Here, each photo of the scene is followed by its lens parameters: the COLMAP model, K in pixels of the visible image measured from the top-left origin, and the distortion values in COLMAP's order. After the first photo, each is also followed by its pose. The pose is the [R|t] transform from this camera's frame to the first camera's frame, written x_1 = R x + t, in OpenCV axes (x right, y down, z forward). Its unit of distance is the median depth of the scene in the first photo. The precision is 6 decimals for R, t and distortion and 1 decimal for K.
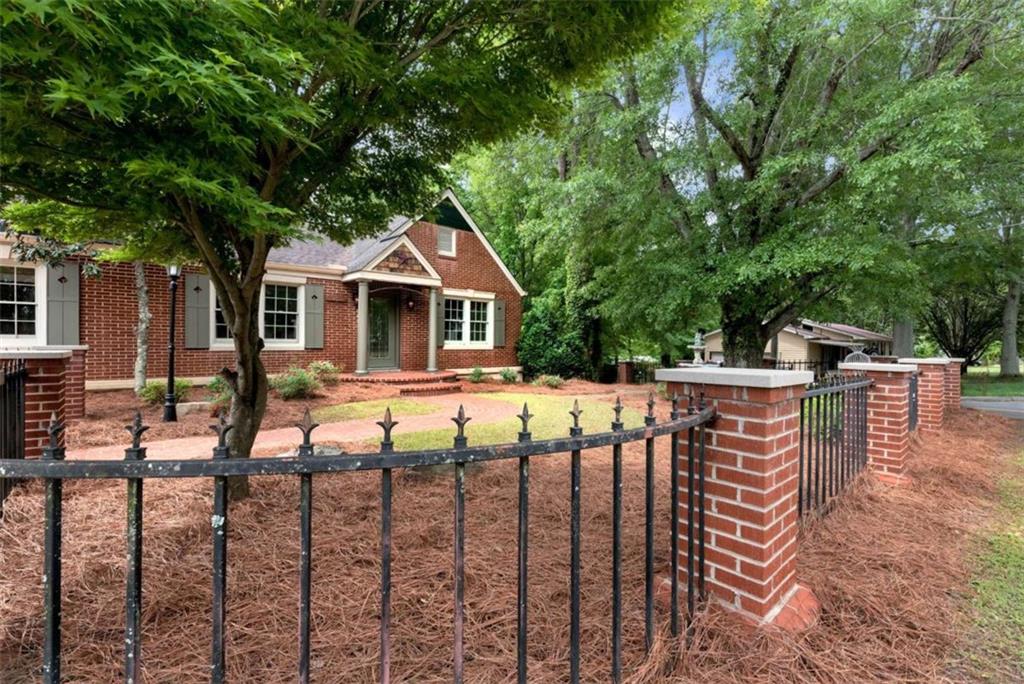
lens RADIAL K [[450.4, 0, 514.6], [0, 450.4, 346.1], [0, 0, 1]] dist [0.000359, 0.000059]
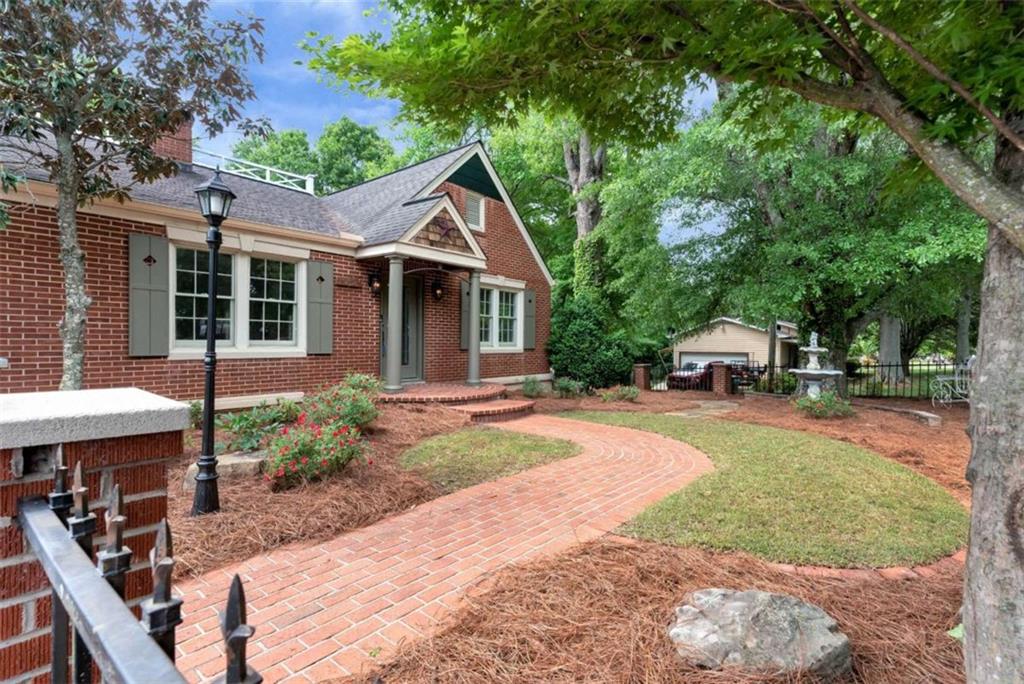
lens RADIAL K [[483.0, 0, 514.9], [0, 483.0, 346.4], [0, 0, 1]] dist [0.001238, -0.000042]
pose [[0.984650, -0.003596, 0.174501, -0.245664], [0.003313, 0.999993, 0.001914, -0.006144], [-0.174507, -0.001306, 0.984655, 0.197306]]
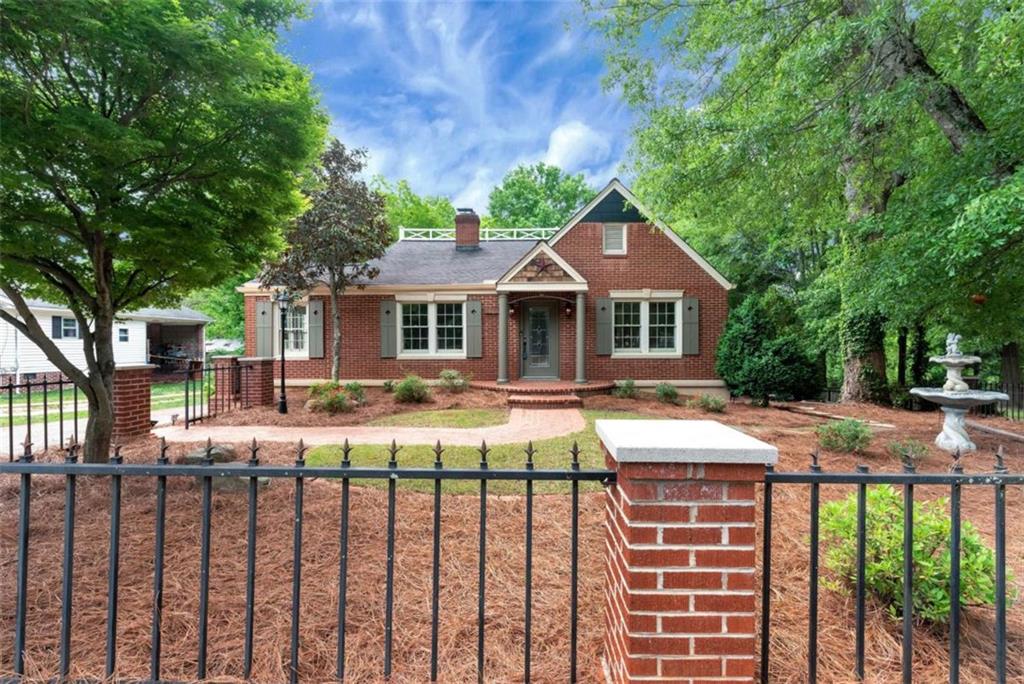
lens RADIAL K [[450.4, 0, 514.6], [0, 450.4, 346.1], [0, 0, 1]] dist [0.000359, 0.000059]
pose [[0.738076, -0.010227, -0.674640, 0.332491], [0.005810, 0.999944, -0.008802, -0.011021], [0.674692, 0.002577, 0.738095, 0.213654]]
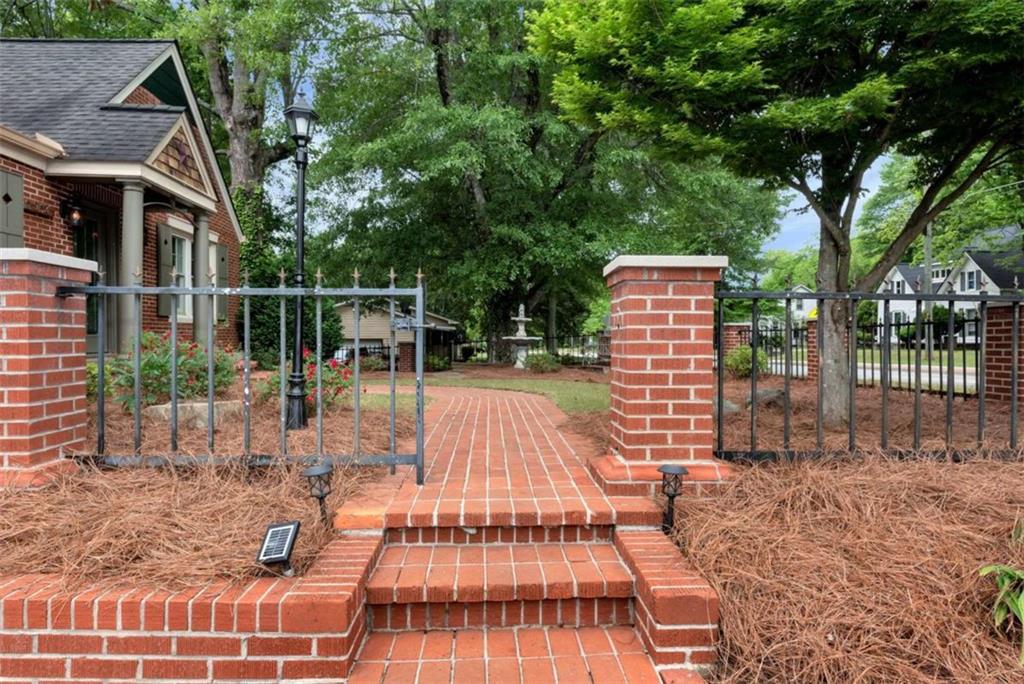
lens RADIAL K [[618.2, 0, 514.9], [0, 618.2, 345.4], [0, 0, 1]] dist [0.001298, -0.001234]
pose [[0.617294, -0.018628, 0.786512, -0.541619], [0.010482, 0.999826, 0.015454, 0.031808], [-0.786662, -0.001296, 0.617382, 0.180787]]
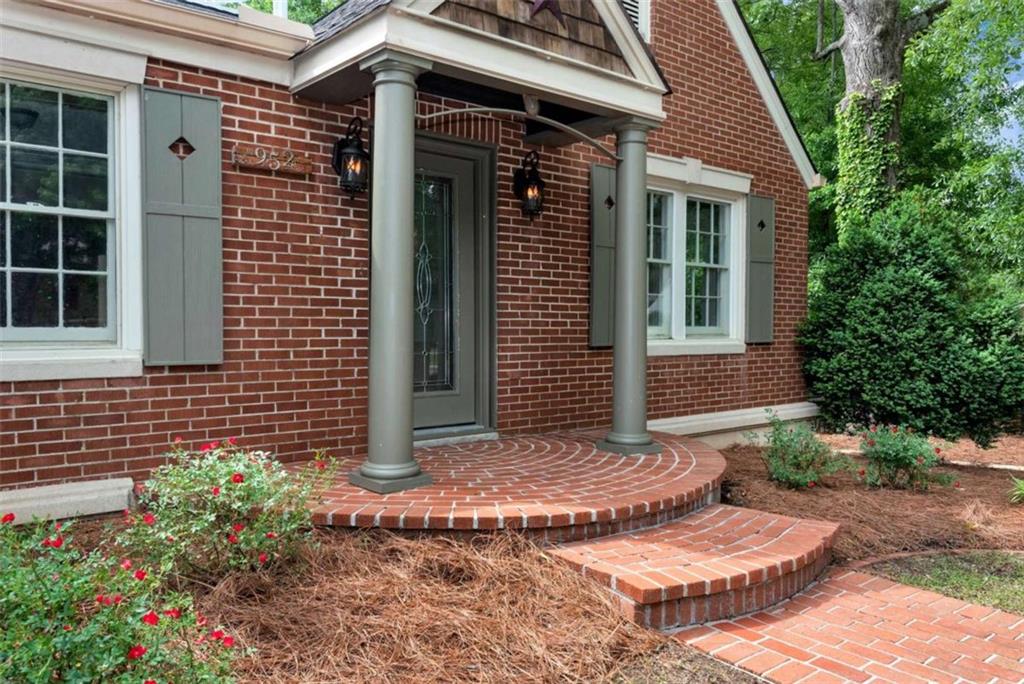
lens RADIAL K [[771.2, 0, 513.2], [0, 771.2, 345.5], [0, 0, 1]] dist [0.004003, -0.001007]
pose [[0.999526, -0.008795, -0.029501, -0.228665], [0.009272, 0.999828, 0.016054, -0.009283], [0.029354, -0.016319, 0.999436, 0.527208]]
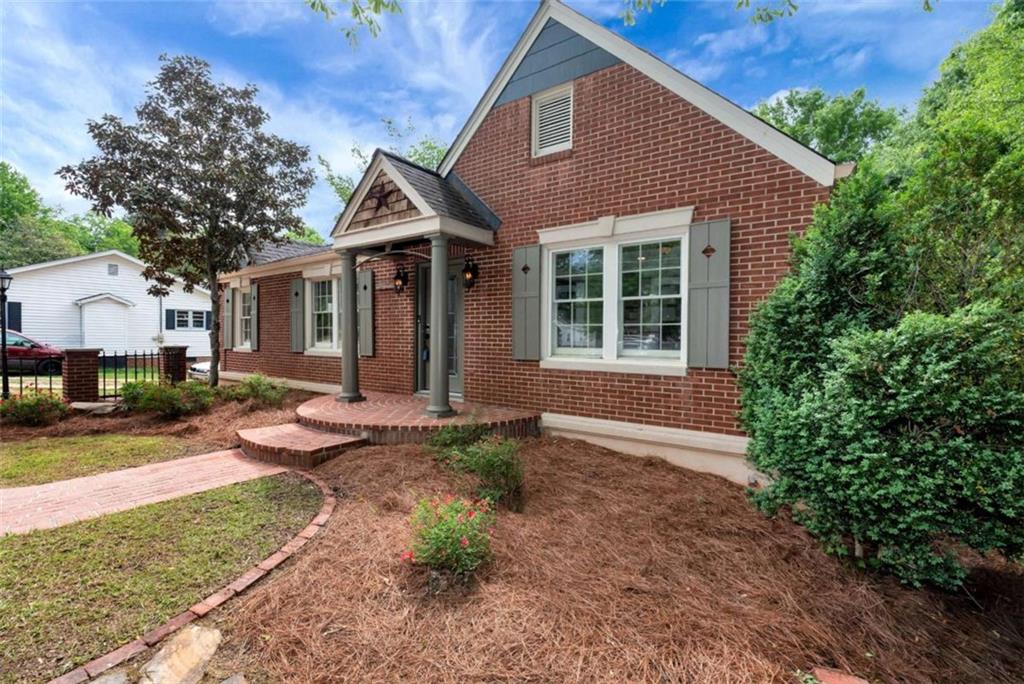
lens RADIAL K [[450.4, 0, 514.6], [0, 450.4, 346.1], [0, 0, 1]] dist [0.000359, 0.000059]
pose [[0.220925, 0.011693, -0.975221, 0.293269], [-0.015195, 0.999848, 0.008546, -0.018627], [0.975172, 0.012930, 0.221069, 0.937973]]
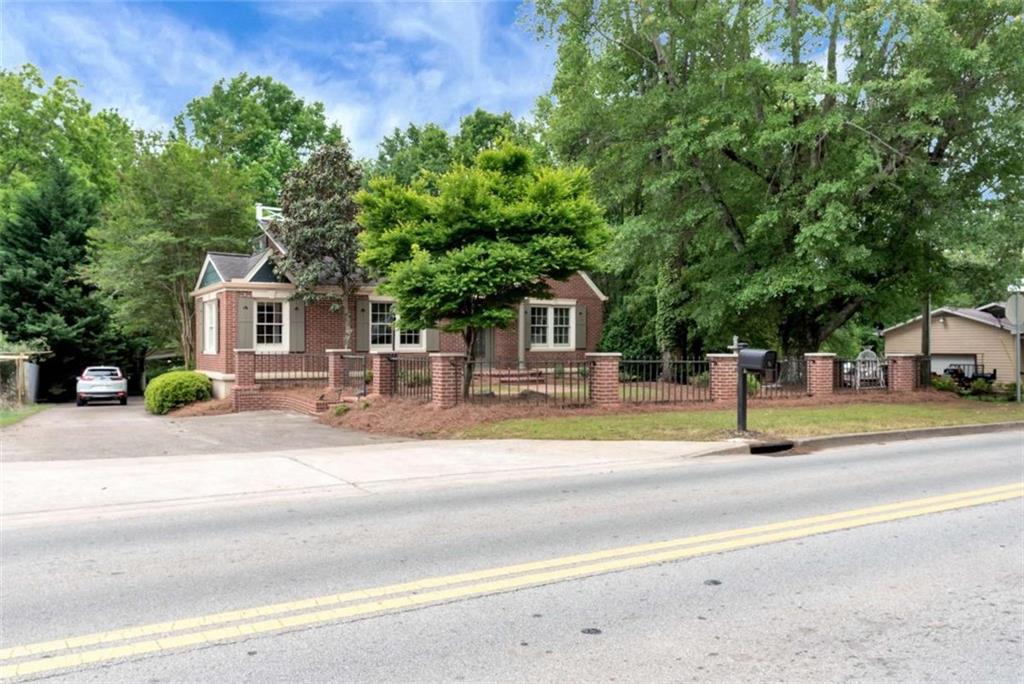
lens RADIAL K [[779.0, 0, 513.9], [0, 779.0, 343.3], [0, 0, 1]] dist [0.004525, -0.005803]
pose [[0.985326, -0.010622, -0.170352, 0.149623], [0.009330, 0.999921, -0.008382, 0.003381], [0.170428, 0.006670, 0.985348, -1.035385]]
